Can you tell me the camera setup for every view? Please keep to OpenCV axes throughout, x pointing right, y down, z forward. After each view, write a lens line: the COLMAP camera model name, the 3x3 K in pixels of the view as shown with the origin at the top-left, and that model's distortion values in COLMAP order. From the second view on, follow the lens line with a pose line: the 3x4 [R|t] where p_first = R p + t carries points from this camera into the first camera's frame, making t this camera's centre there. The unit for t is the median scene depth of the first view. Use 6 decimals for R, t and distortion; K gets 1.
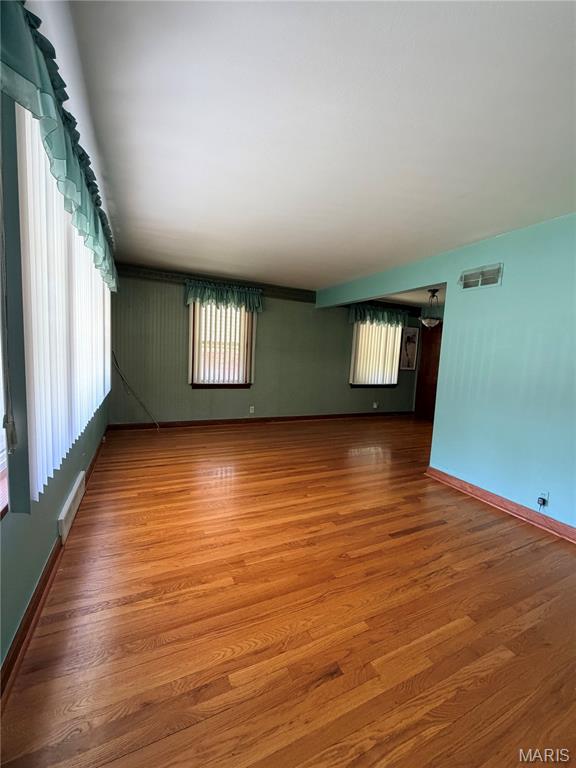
lens RADIAL K [[307.5, 0, 288.0], [0, 307.5, 384.0], [0, 0, 1]] dist [0.002018, -0.000289]
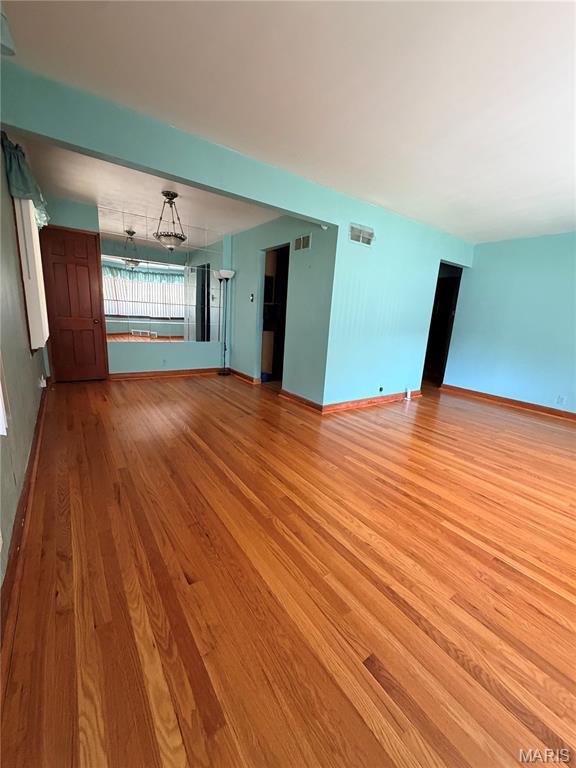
lens RADIAL K [[307.5, 0, 288.0], [0, 307.5, 384.0], [0, 0, 1]] dist [0.002018, -0.000289]
pose [[-0.175247, -0.283478, 0.942830, -0.633770], [0.031036, 0.955584, 0.293081, -0.155323], [-0.984035, 0.080624, -0.158665, 1.563371]]
